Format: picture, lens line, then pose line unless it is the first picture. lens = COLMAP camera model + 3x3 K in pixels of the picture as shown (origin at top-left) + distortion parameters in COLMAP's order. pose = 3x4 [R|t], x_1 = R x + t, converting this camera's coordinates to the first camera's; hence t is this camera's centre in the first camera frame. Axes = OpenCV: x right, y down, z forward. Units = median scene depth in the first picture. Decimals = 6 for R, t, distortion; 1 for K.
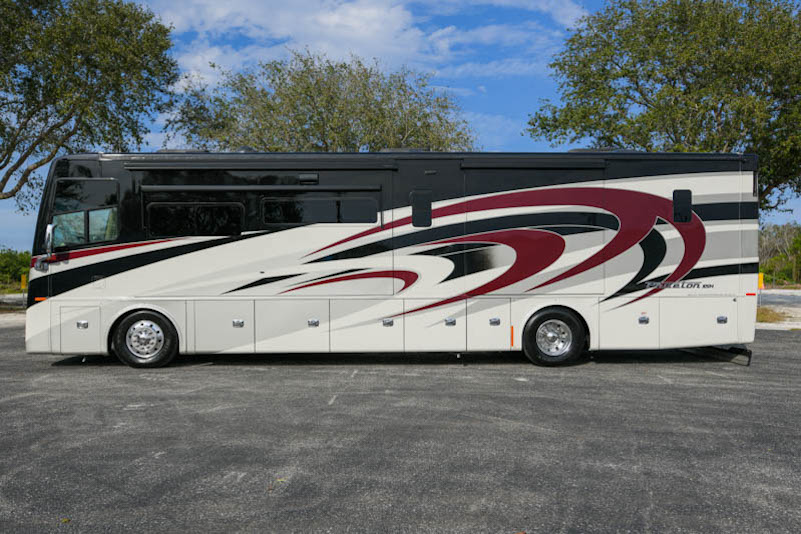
lens RADIAL K [[573.2, 0, 423.6], [0, 573.2, 270.0], [0, 0, 1]] dist [0.000057, 0.001793]
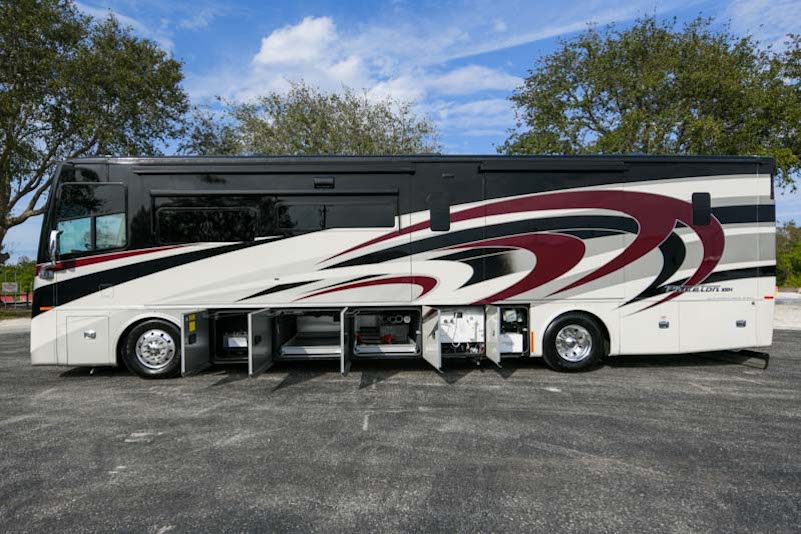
lens RADIAL K [[463.5, 0, 395.6], [0, 463.5, 278.2], [0, 0, 1]] dist [-0.002108, -0.000696]
pose [[0.999901, -0.007336, 0.012008, -0.088583], [0.007291, 0.999966, 0.003731, 0.000995], [-0.012035, -0.003643, 0.999921, 0.210965]]
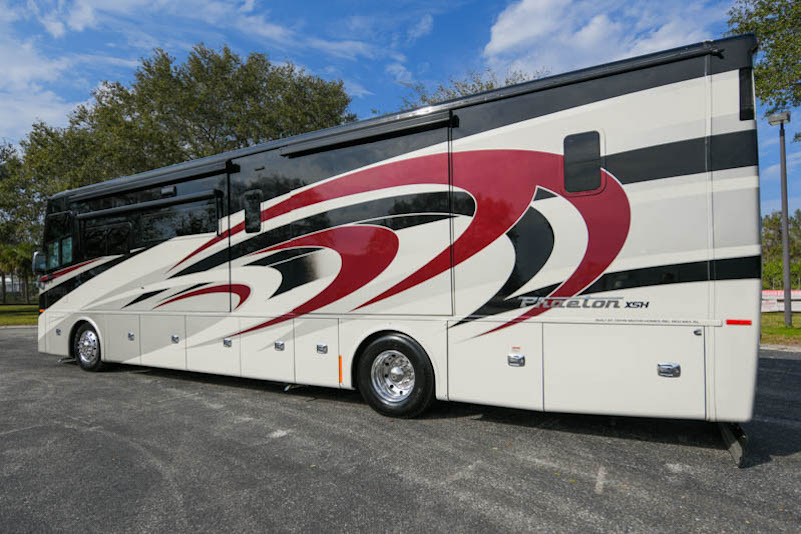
lens RADIAL K [[476.6, 0, 400.5], [0, 476.6, 267.0], [0, 0, 1]] dist [-0.003574, -0.000932]
pose [[0.839040, -0.032660, -0.543088, 0.565244], [0.030060, 0.999455, -0.013665, -0.007757], [0.543239, -0.004860, 0.839564, 0.520441]]
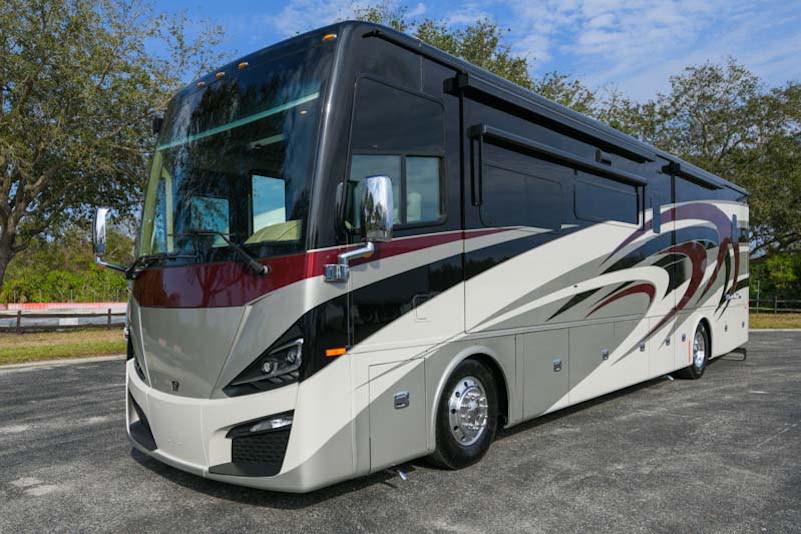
lens RADIAL K [[590.6, 0, 401.1], [0, 590.6, 299.2], [0, 0, 1]] dist [0.005108, 0.000665]
pose [[0.707413, -0.018059, 0.706570, -0.899277], [0.005613, 0.999786, 0.019934, 0.004116], [-0.706778, -0.010135, 0.707363, 0.640017]]
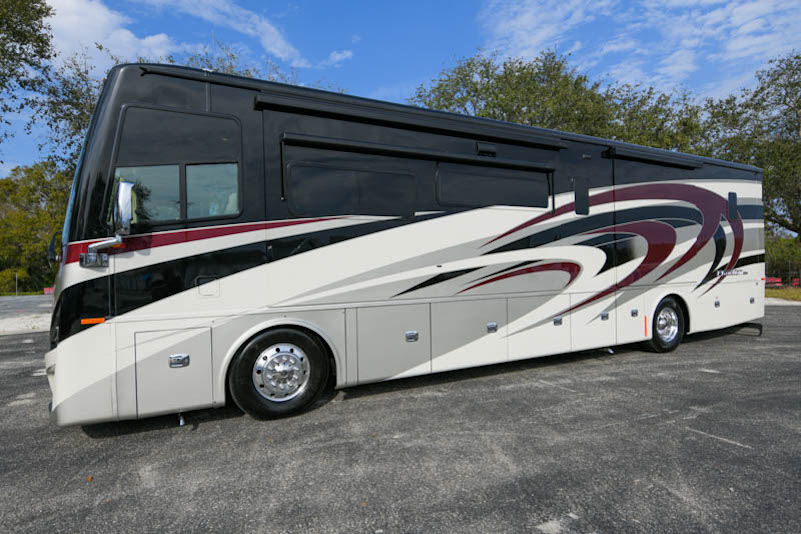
lens RADIAL K [[419.7, 0, 400.5], [0, 419.7, 267.0], [0, 0, 1]] dist [-0.002760, -0.000046]
pose [[0.910611, -0.013351, 0.413050, -0.545895], [0.014835, 0.999890, -0.000387, 0.004598], [-0.412999, 0.006480, 0.910708, 0.505922]]
